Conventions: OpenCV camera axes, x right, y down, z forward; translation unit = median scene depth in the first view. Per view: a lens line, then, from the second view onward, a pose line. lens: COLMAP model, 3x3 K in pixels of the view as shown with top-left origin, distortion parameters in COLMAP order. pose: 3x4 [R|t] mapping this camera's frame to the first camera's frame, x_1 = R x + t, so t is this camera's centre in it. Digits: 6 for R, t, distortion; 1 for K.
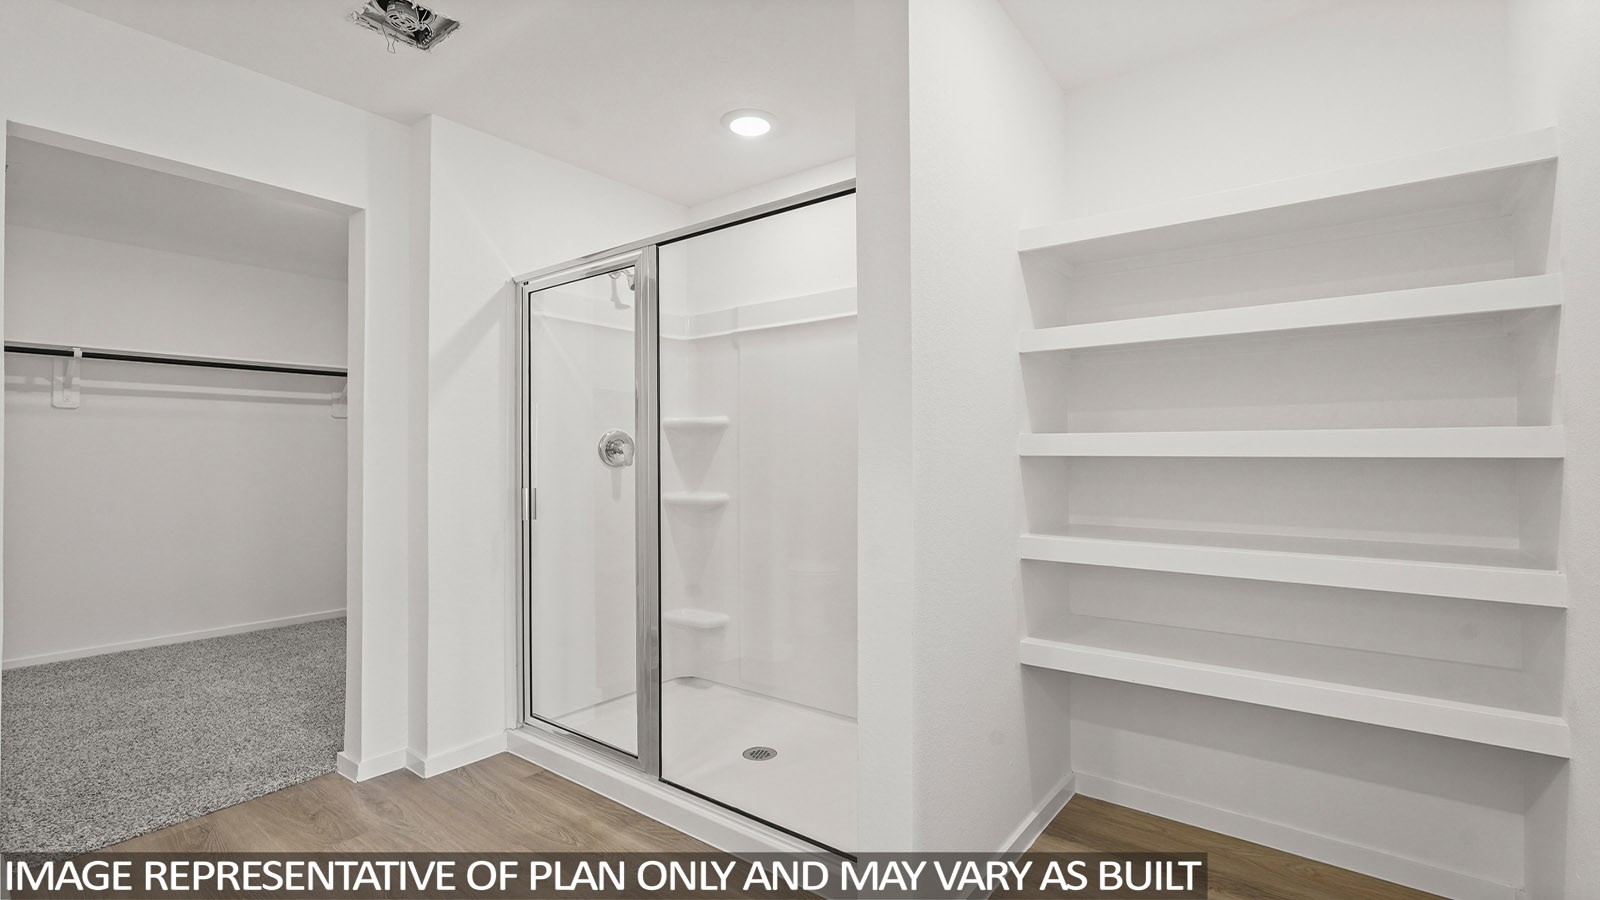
lens RADIAL K [[721.7, 0, 802.5], [0, 721.7, 447.8], [0, 0, 1]] dist [-0.013428, 0.006829]
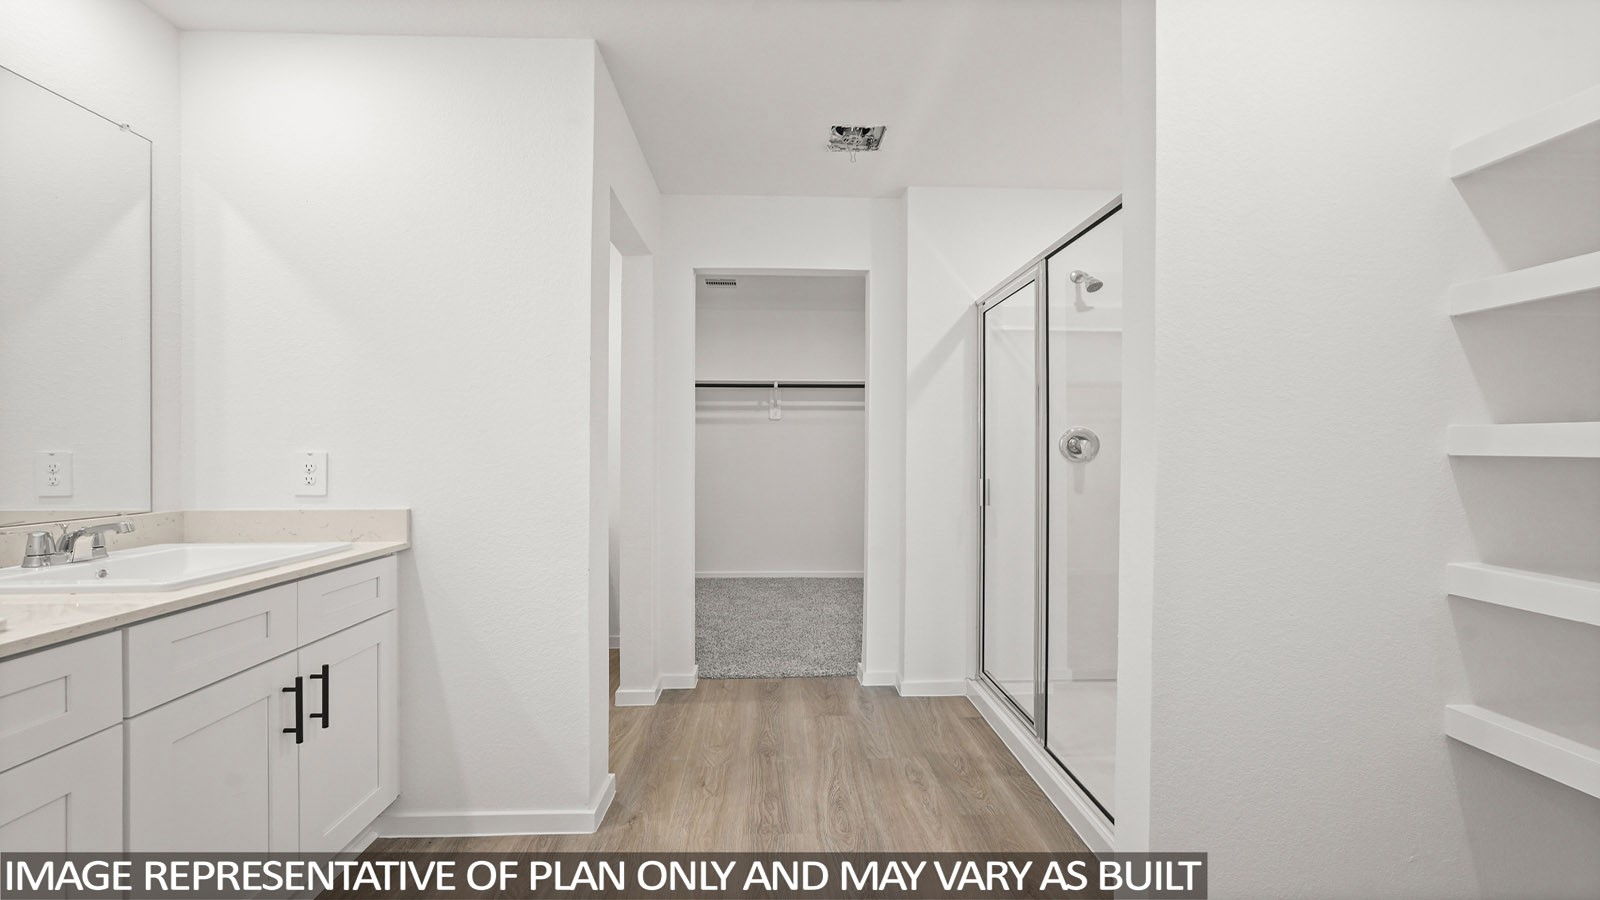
lens RADIAL K [[721.7, 0, 787.1], [0, 721.7, 450.7], [0, 0, 1]] dist [-0.013428, 0.006829]
pose [[0.633470, 0.005708, -0.773746, 0.352972], [0.002959, 0.999948, 0.009799, -0.002769], [0.773761, -0.008497, 0.633420, 0.006245]]
